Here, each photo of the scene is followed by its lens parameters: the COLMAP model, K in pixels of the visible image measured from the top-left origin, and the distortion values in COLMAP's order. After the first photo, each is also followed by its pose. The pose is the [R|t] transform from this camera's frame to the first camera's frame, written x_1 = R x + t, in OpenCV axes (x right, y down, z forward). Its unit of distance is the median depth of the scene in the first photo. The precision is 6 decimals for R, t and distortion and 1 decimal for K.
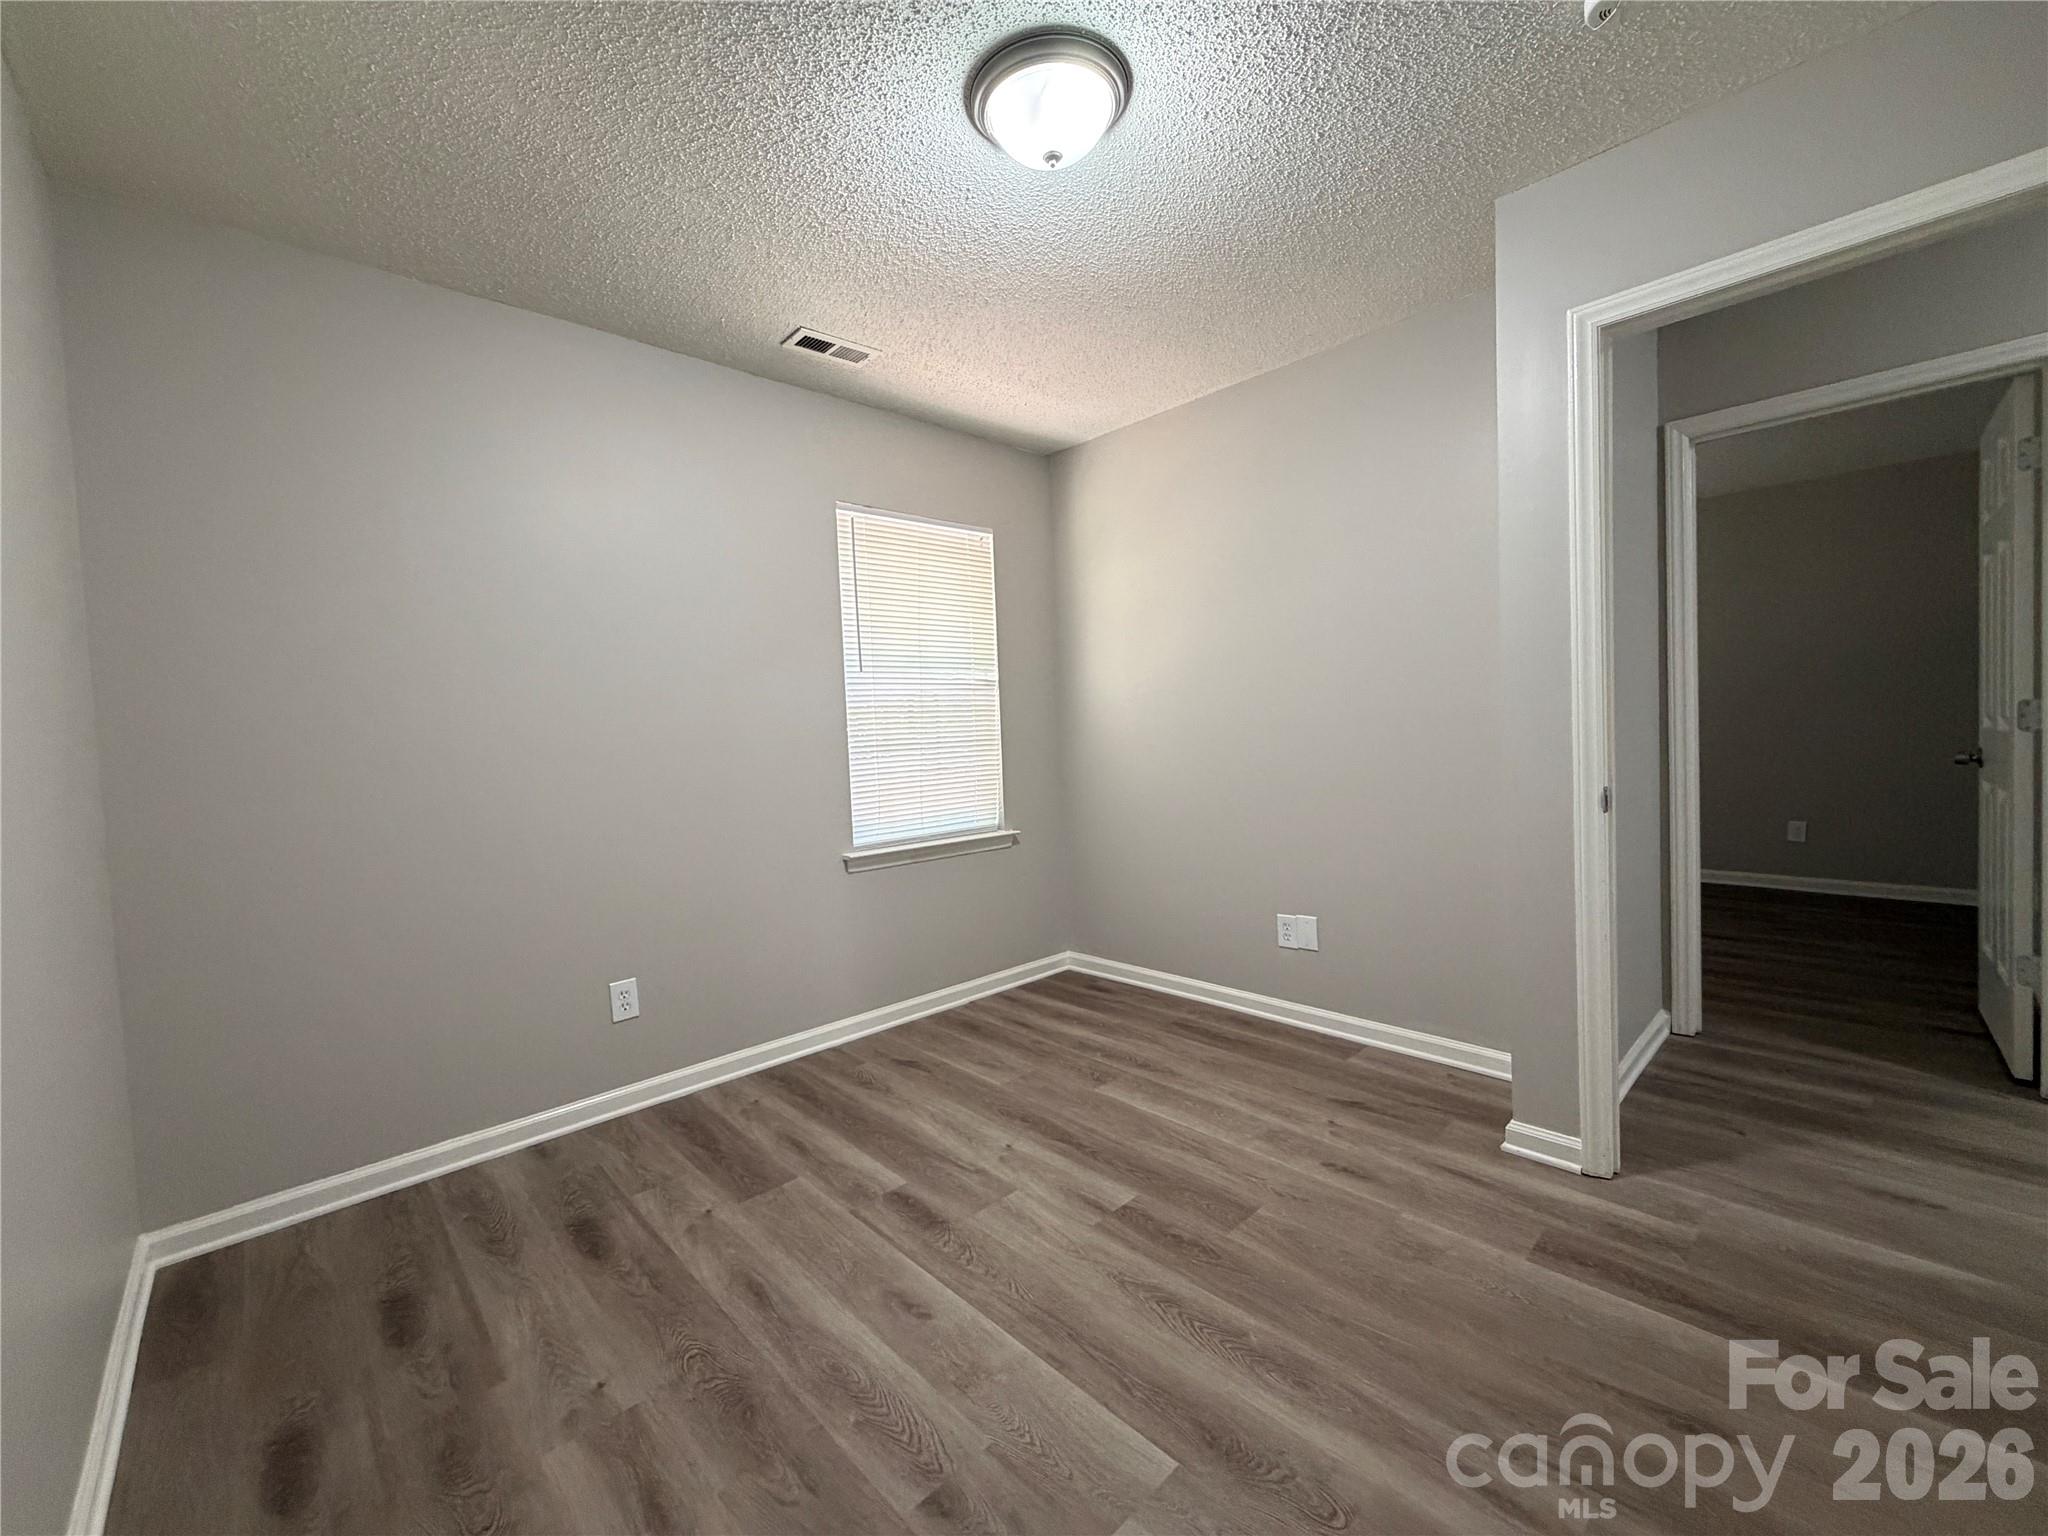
lens RADIAL K [[820.1, 0, 1019.4], [0, 820.1, 765.9], [0, 0, 1]] dist [0.000186, 0.000051]
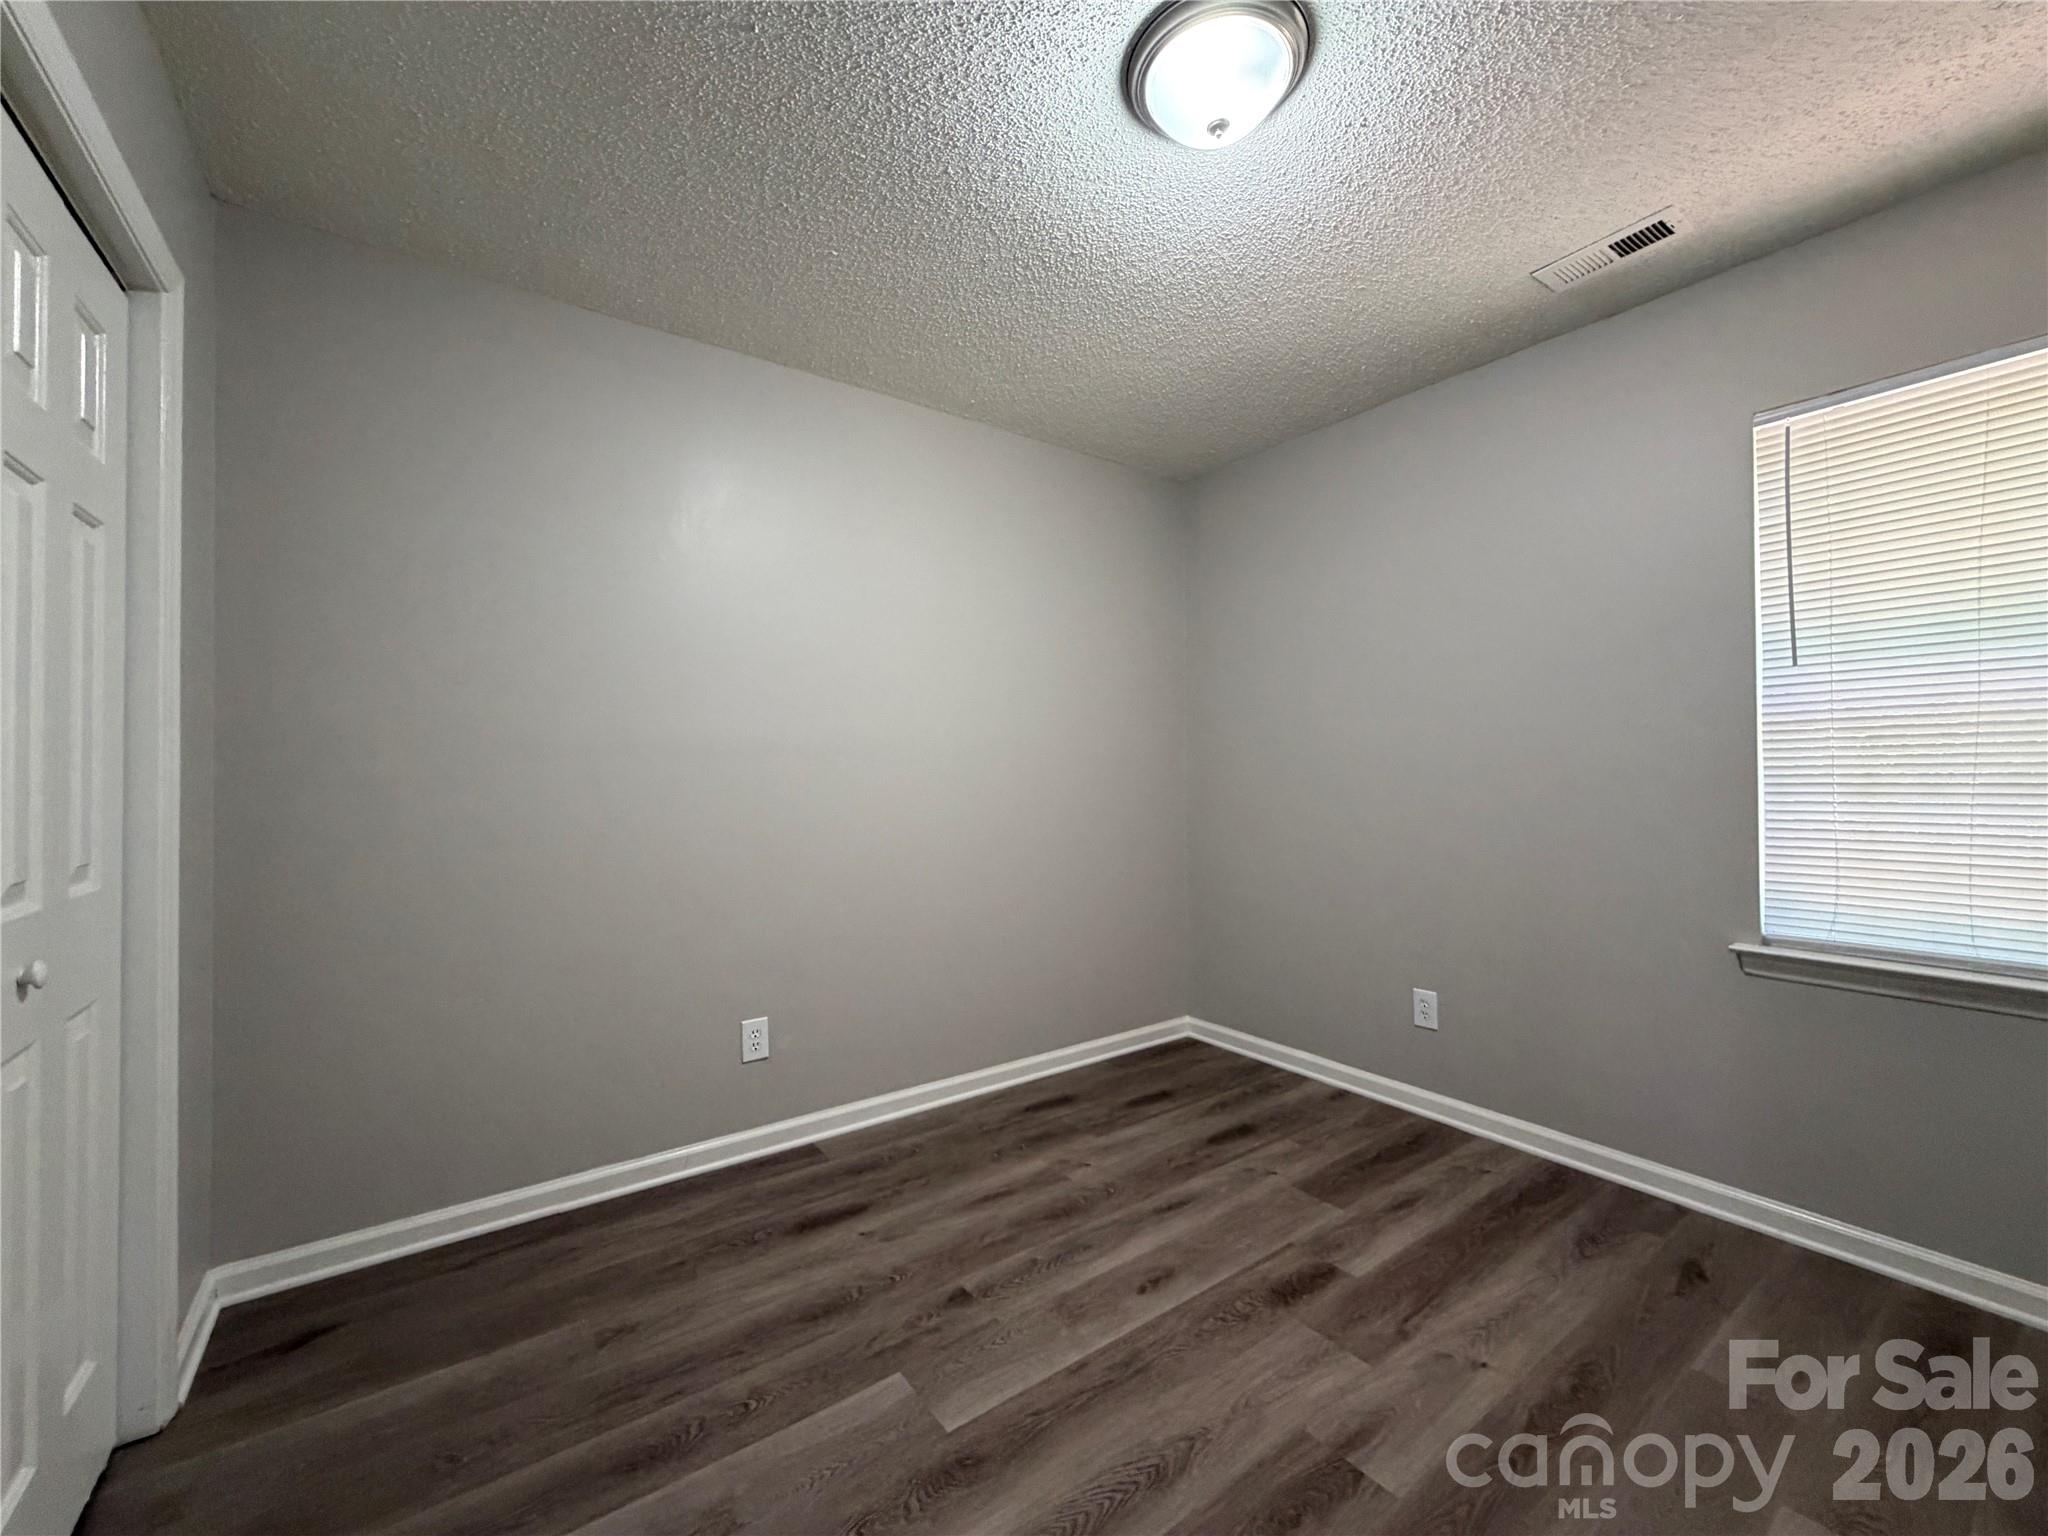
lens RADIAL K [[828.1, 0, 1018.3], [0, 828.1, 763.4], [0, 0, 1]] dist [-0.000841, 0.000206]
pose [[-0.126027, 0.030849, -0.991547, 0.825128], [-0.035219, 0.998747, 0.035549, -0.064979], [0.991401, 0.039401, -0.124782, 0.779787]]
